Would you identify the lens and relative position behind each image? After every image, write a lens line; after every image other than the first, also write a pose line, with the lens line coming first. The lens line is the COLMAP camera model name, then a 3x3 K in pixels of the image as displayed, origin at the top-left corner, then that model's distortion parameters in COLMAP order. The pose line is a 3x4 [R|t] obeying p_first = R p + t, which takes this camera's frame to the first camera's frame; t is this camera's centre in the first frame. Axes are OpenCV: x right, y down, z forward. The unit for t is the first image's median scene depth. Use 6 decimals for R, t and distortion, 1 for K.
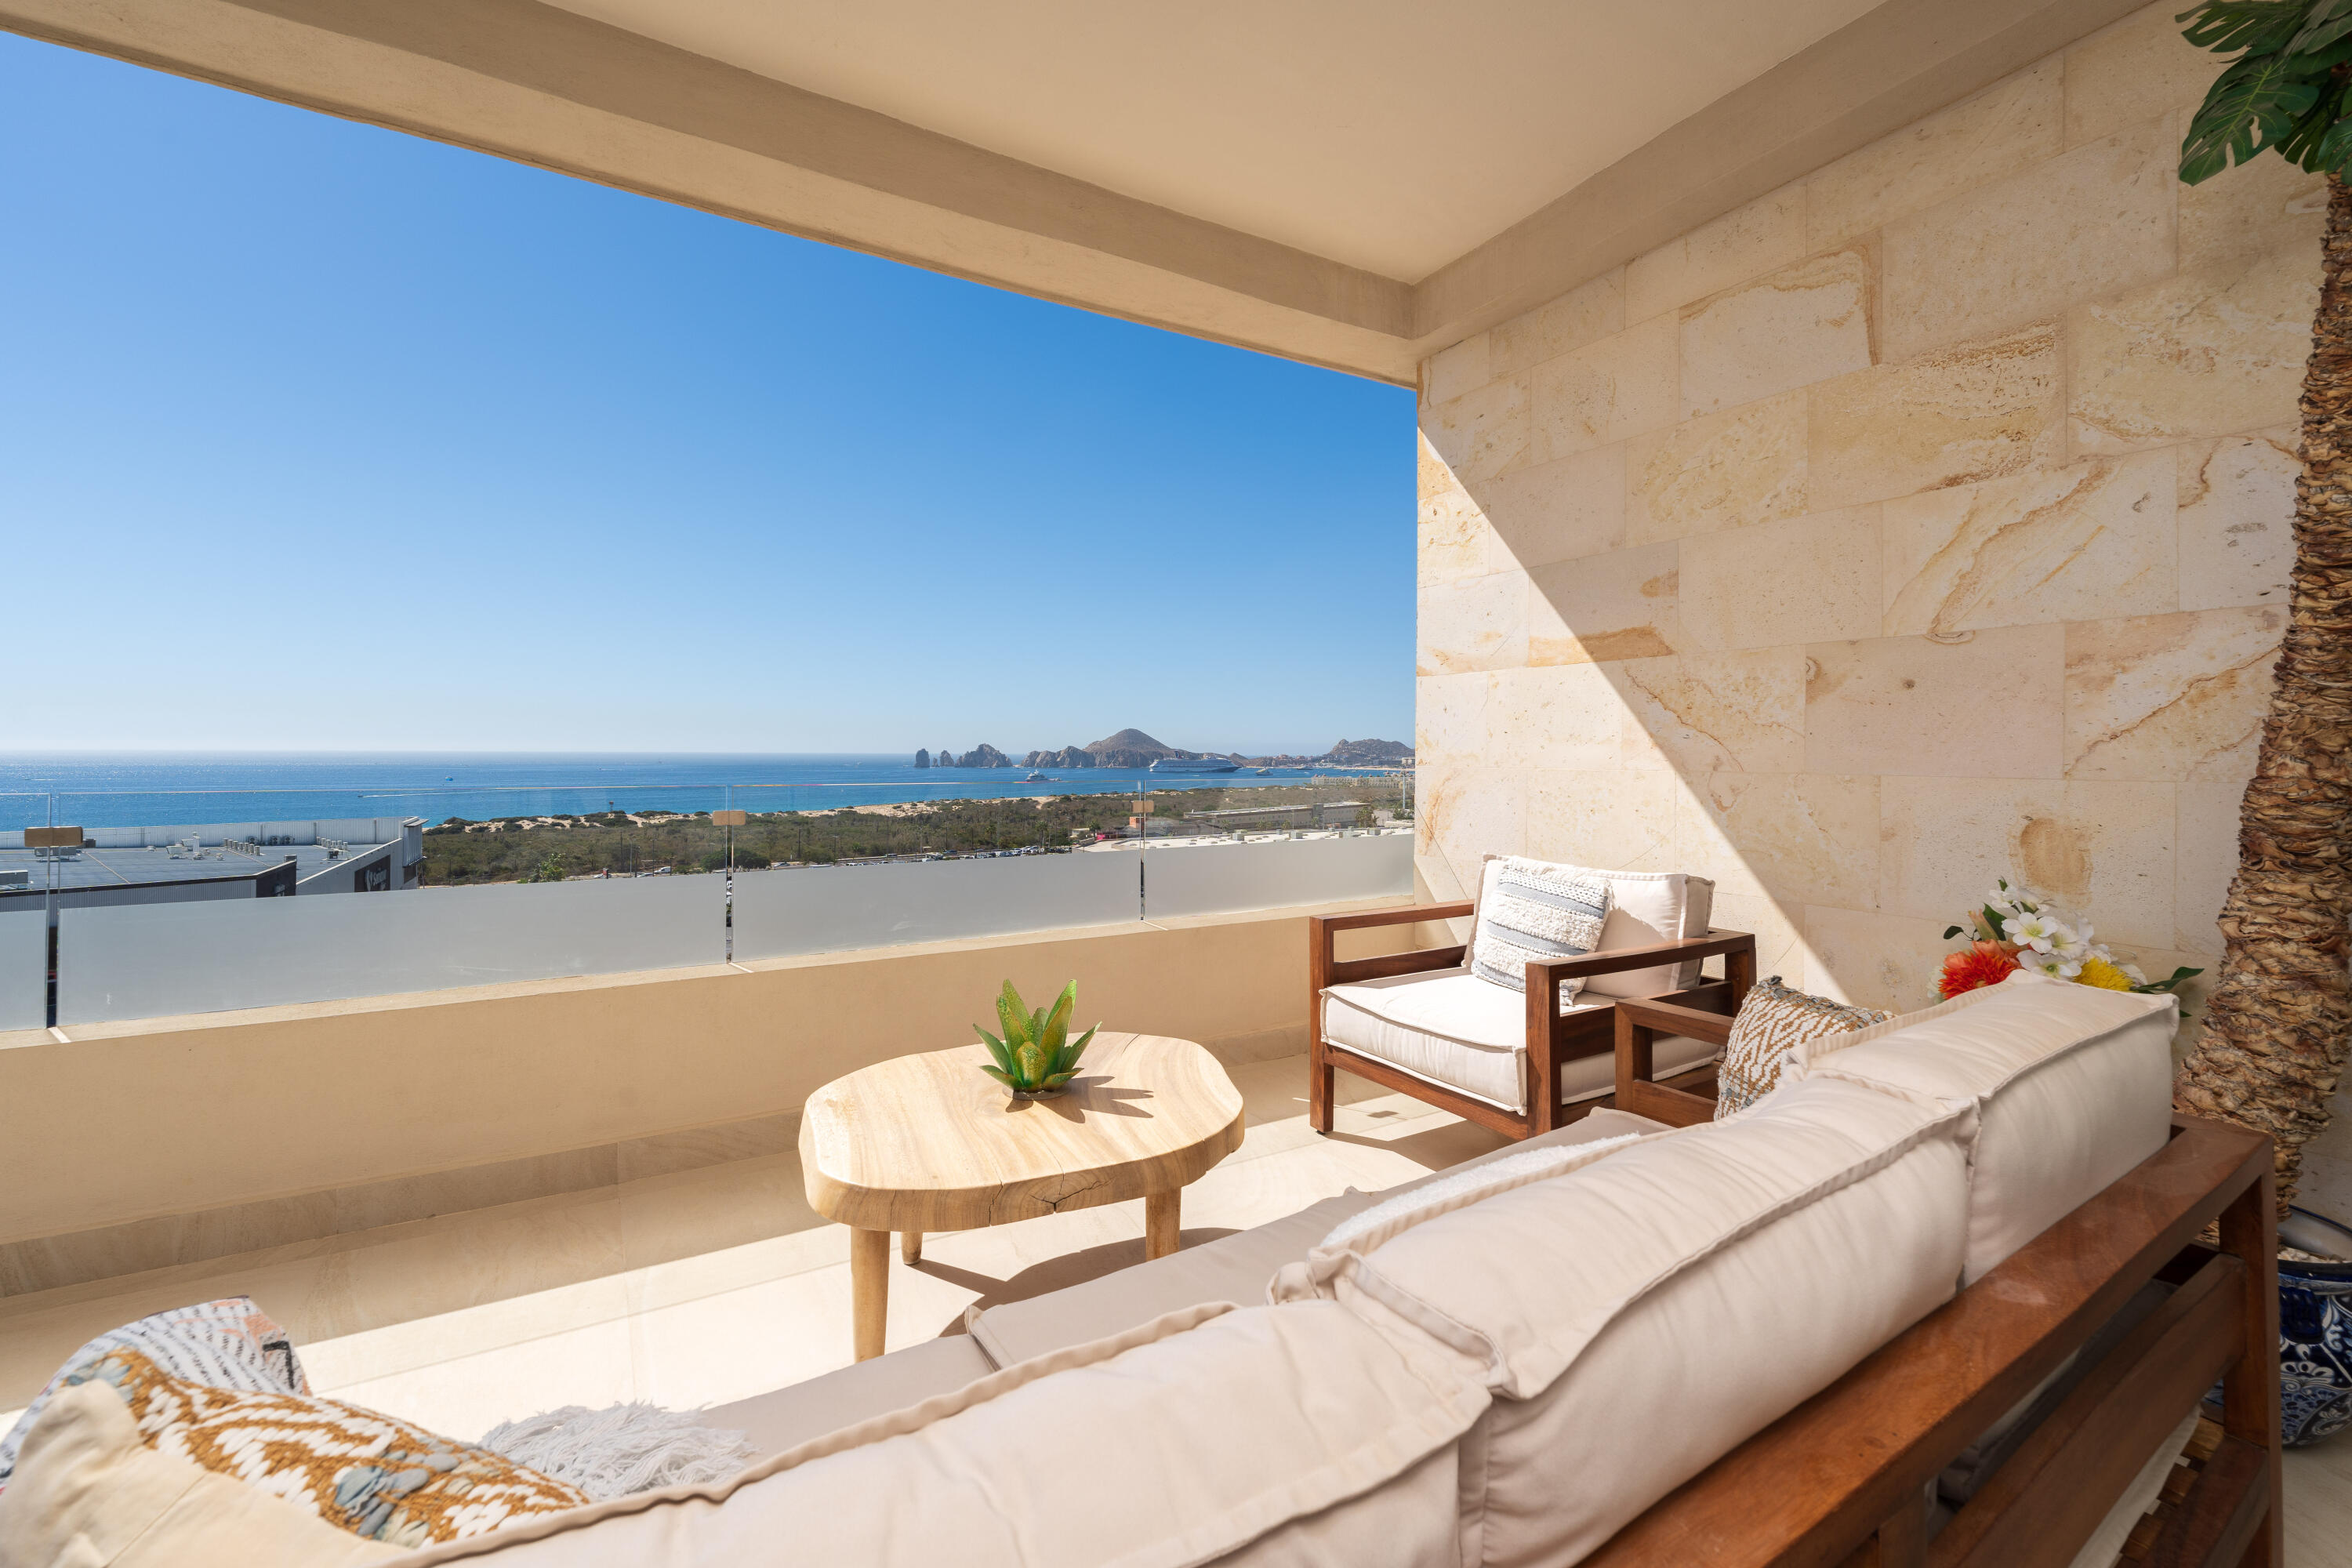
lens RADIAL K [[976.1, 0, 1176.3], [0, 976.1, 742.2], [0, 0, 1]] dist [-0.003506, -0.000181]
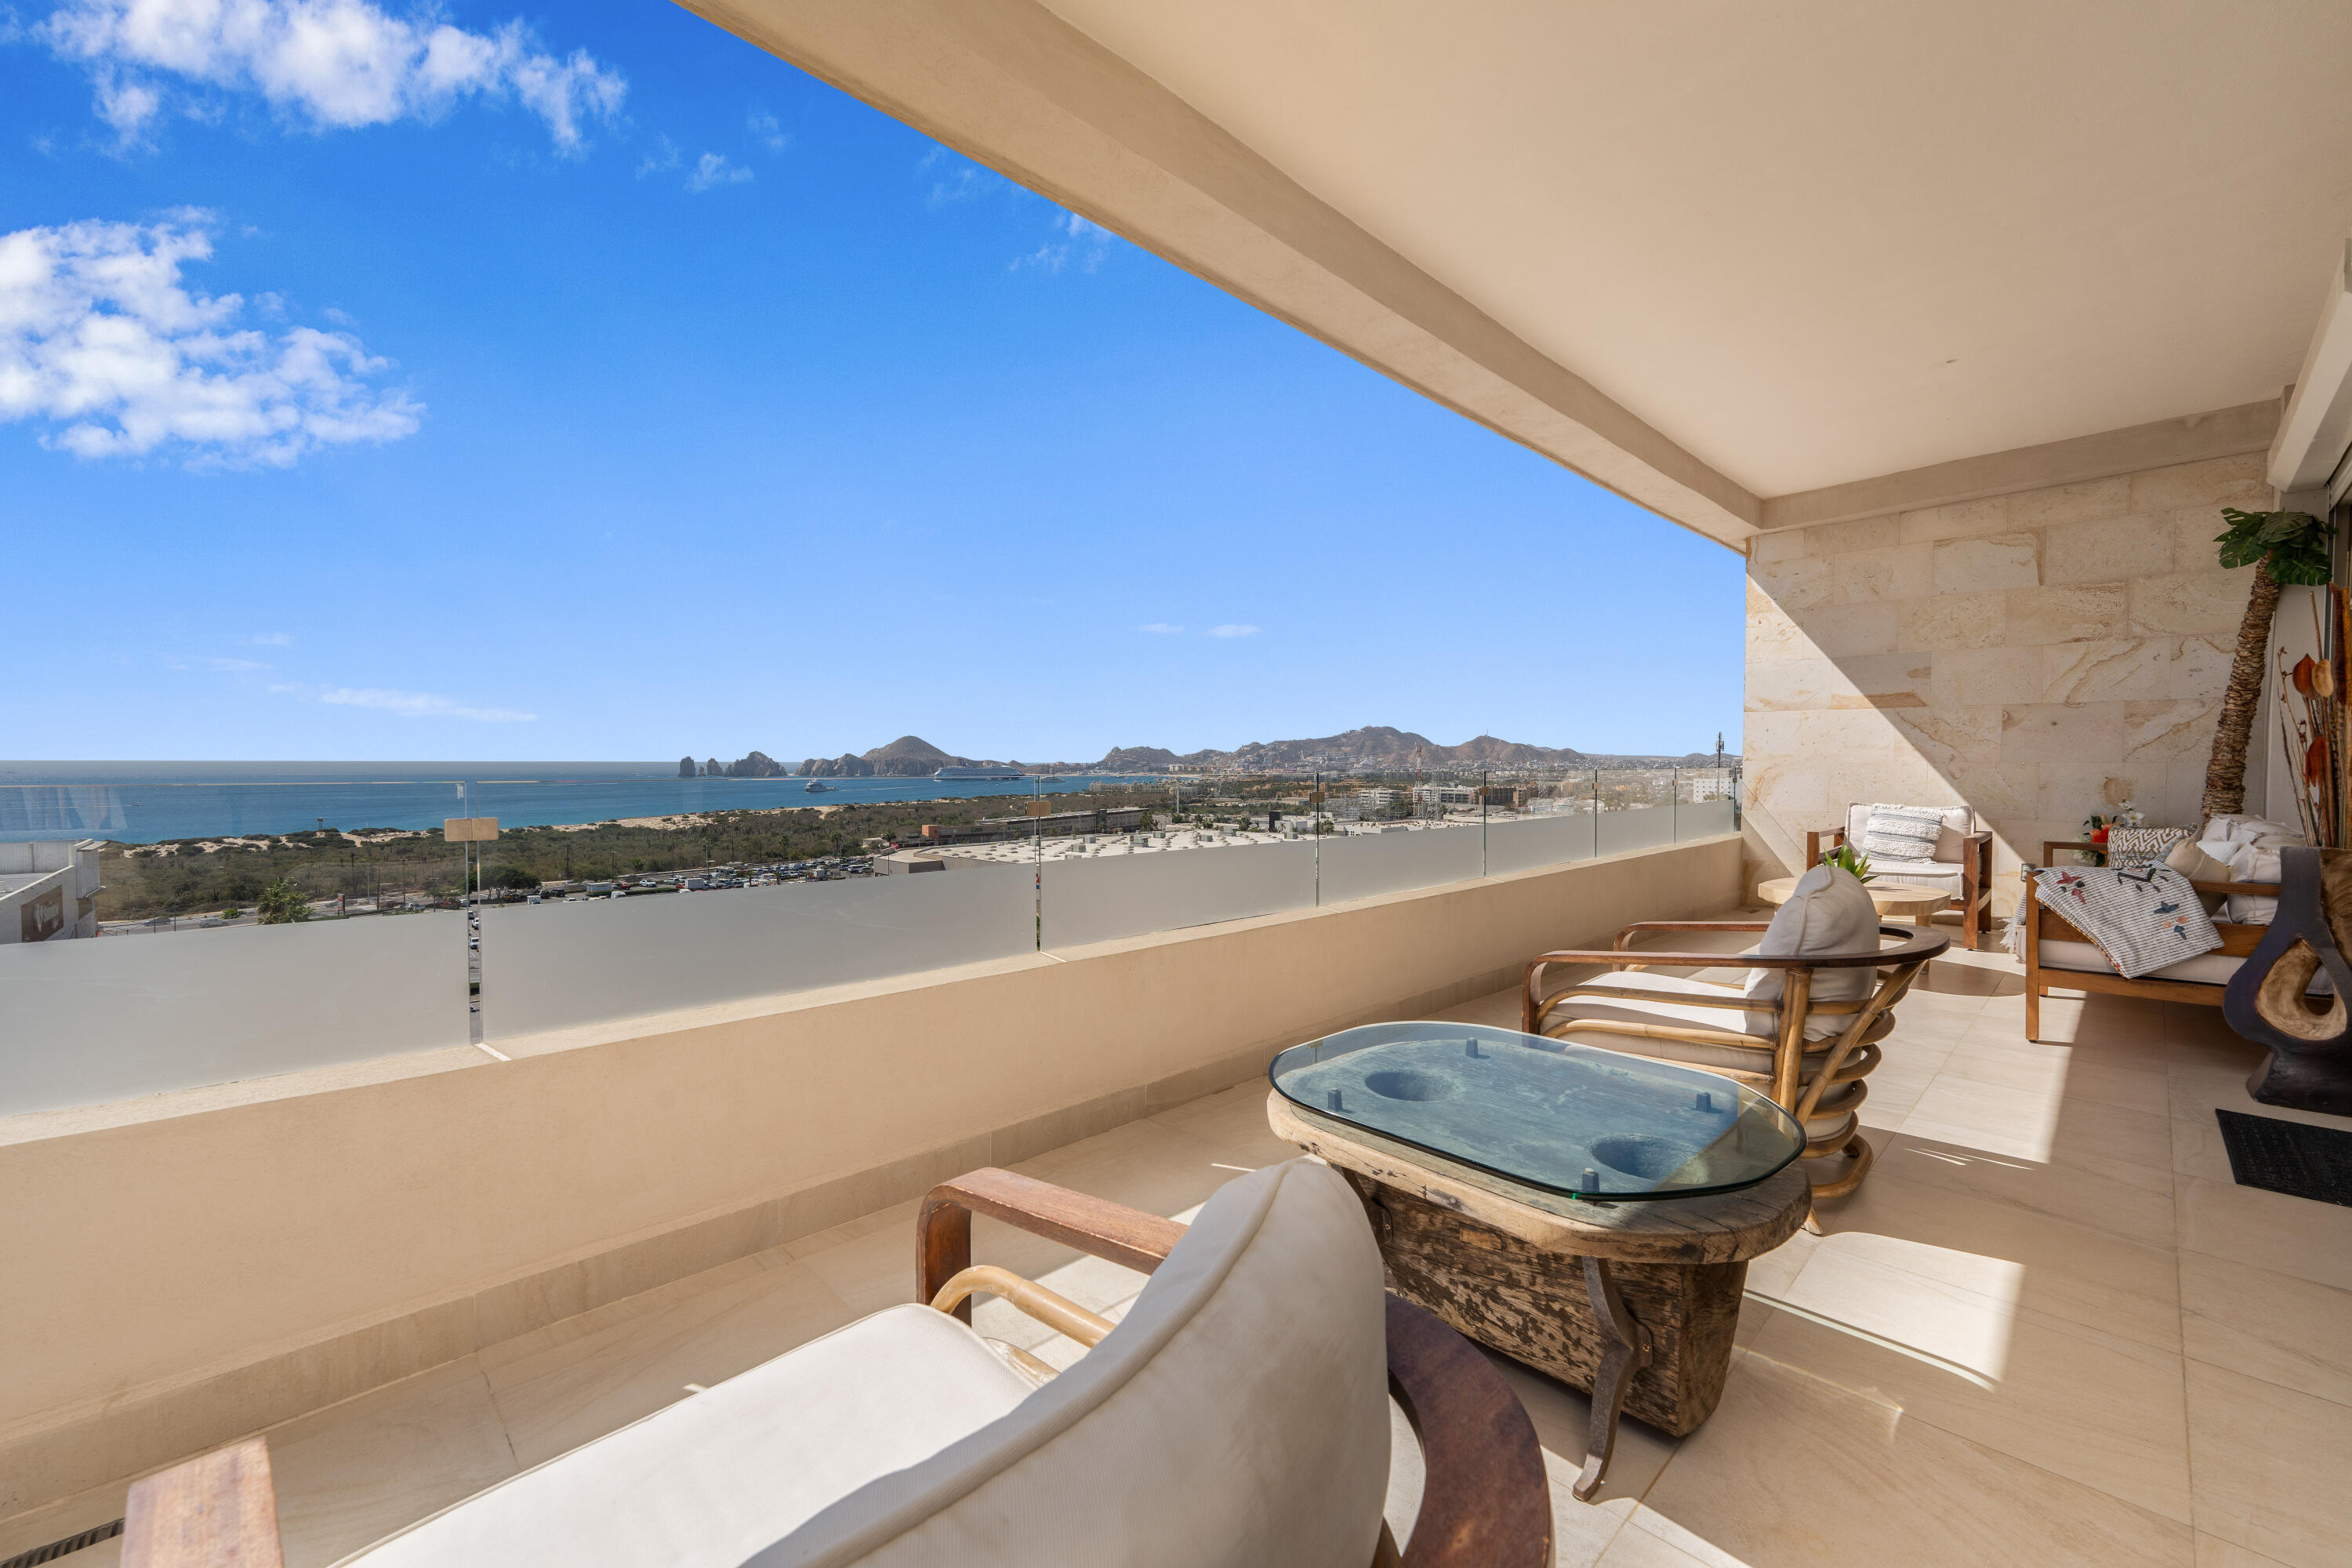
lens RADIAL K [[976.1, 0, 1175.1], [0, 976.1, 779.4], [0, 0, 1]] dist [-0.003506, -0.000181]
pose [[0.963215, -0.007141, 0.268637, -1.612087], [-0.000861, 0.999560, 0.029655, 0.006408], [-0.268730, -0.028795, 0.962785, -0.587634]]
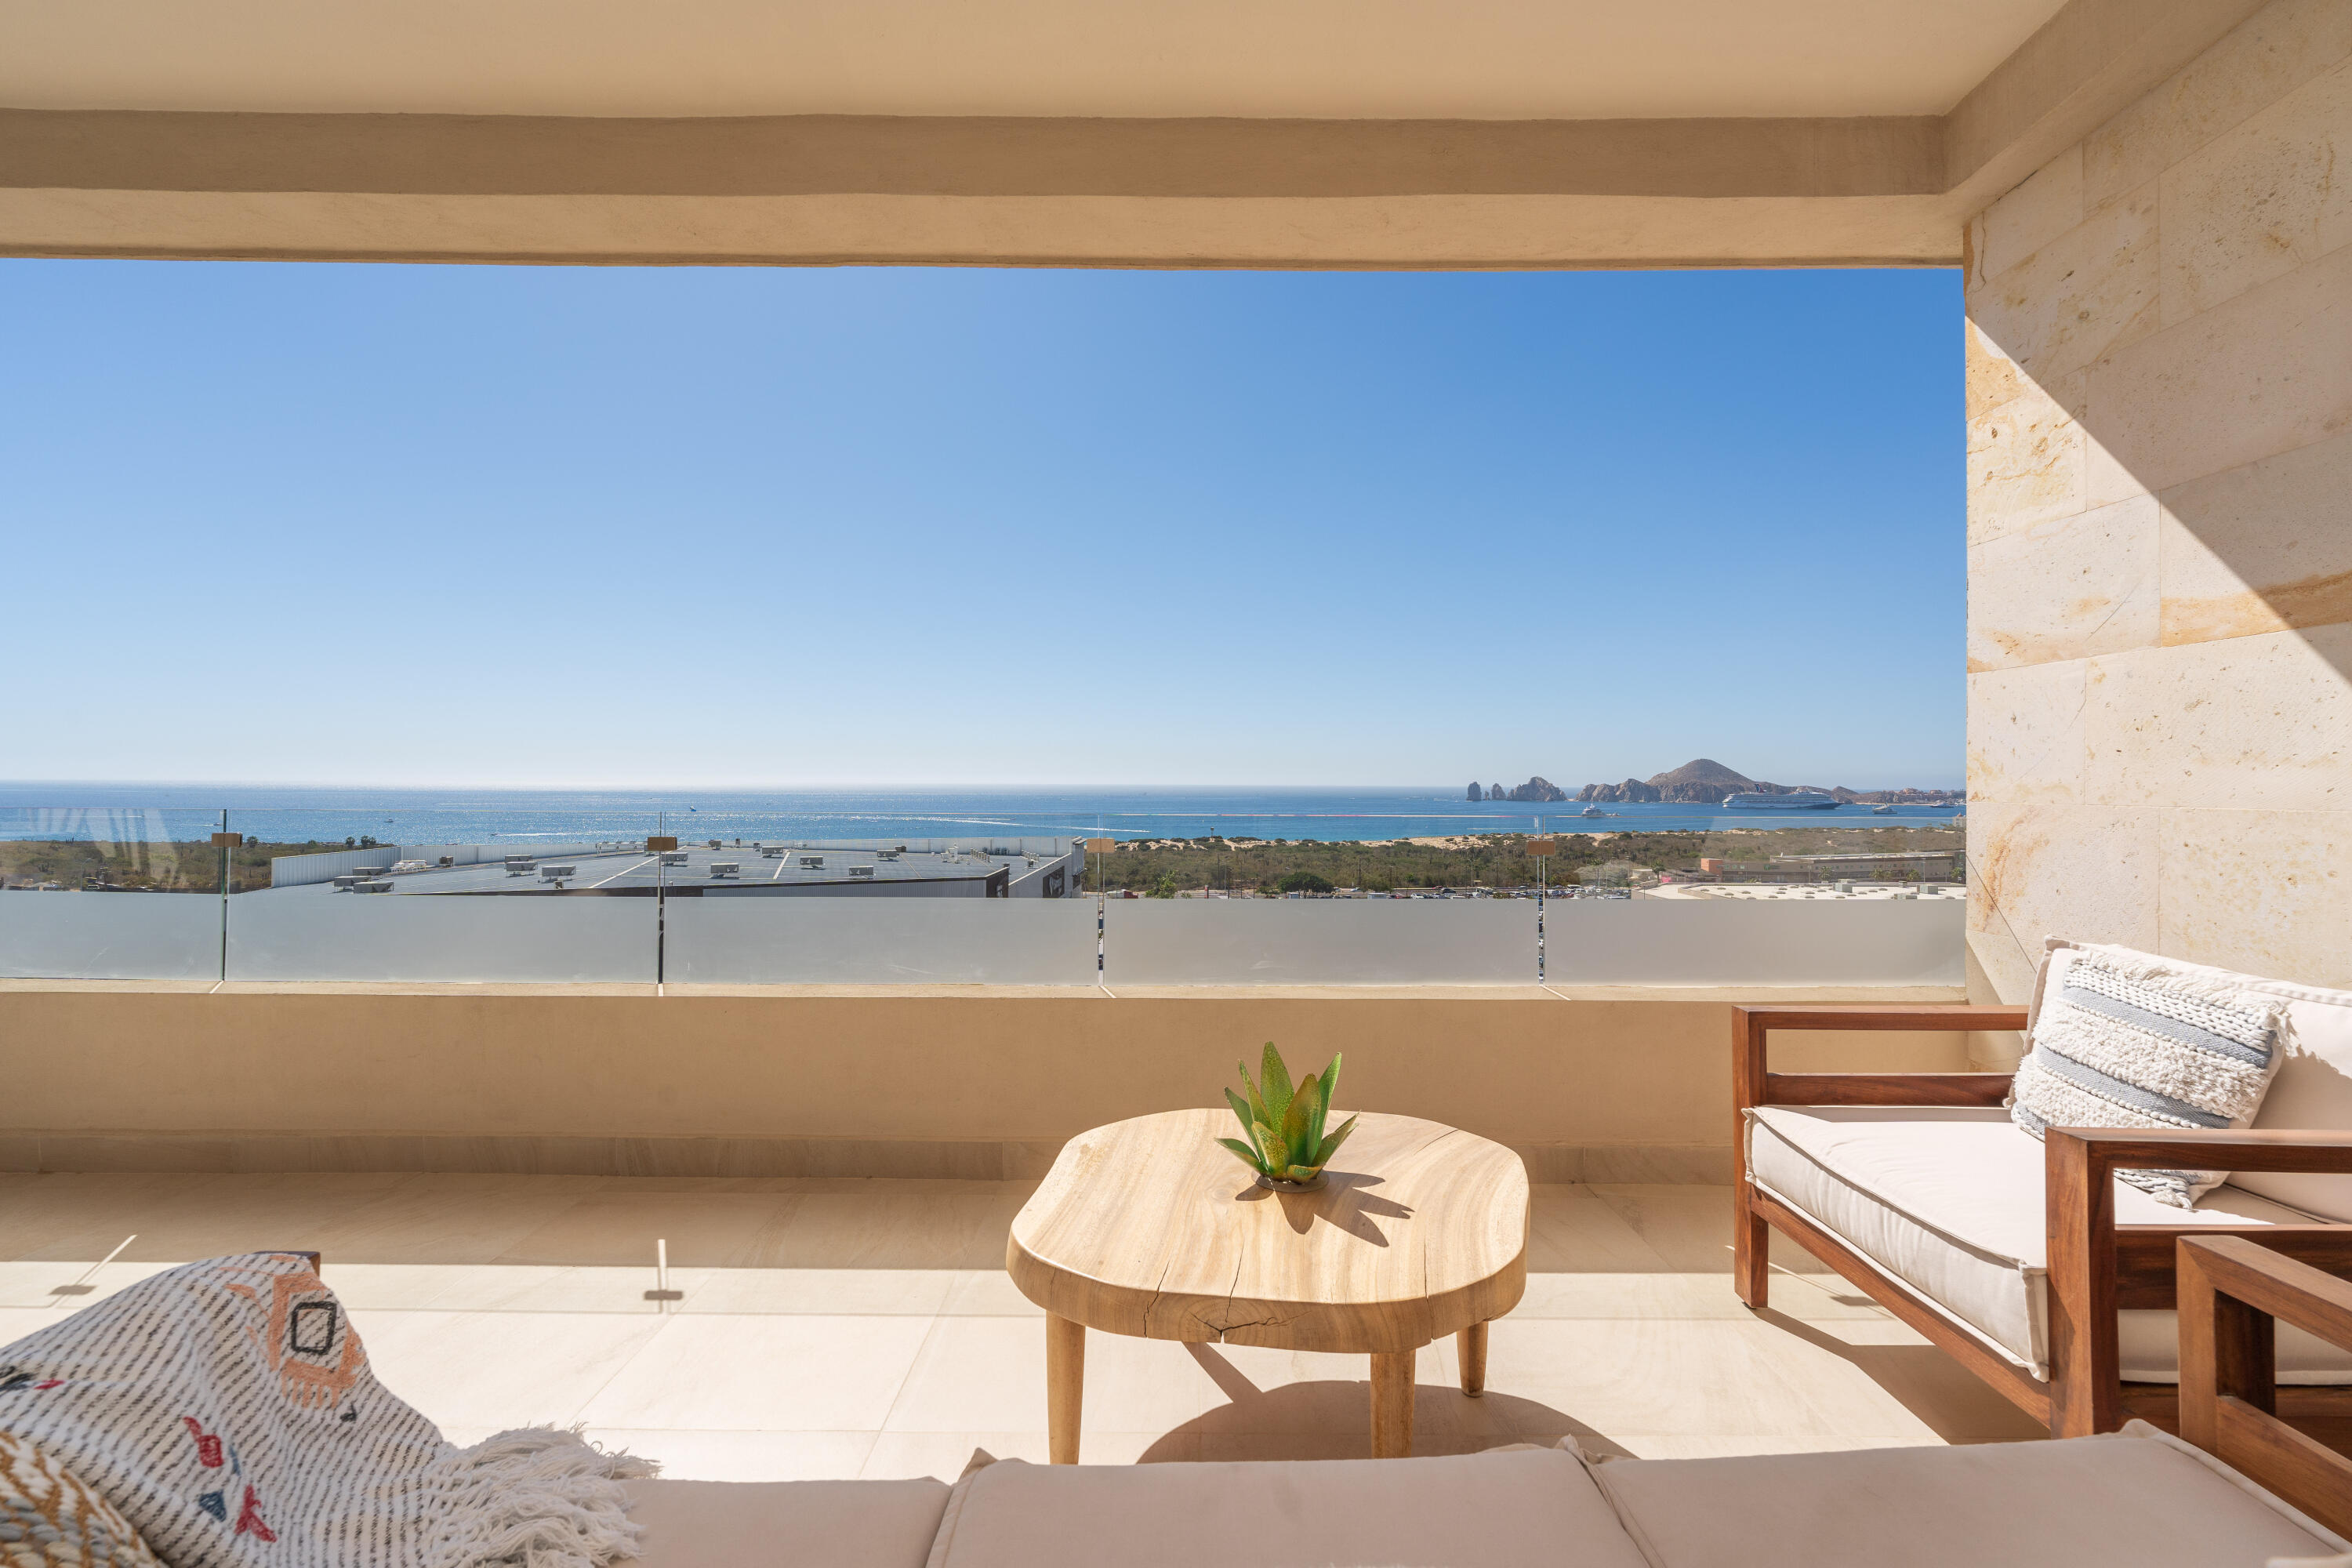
lens RADIAL K [[976.1, 0, 1203.0], [0, 976.1, 768.5], [0, 0, 1]] dist [-0.003506, -0.000181]
pose [[0.865810, -0.007661, -0.500315, 0.157818], [0.004188, 0.999959, -0.008063, 0.005094], [0.500356, 0.004886, 0.865806, 0.163484]]
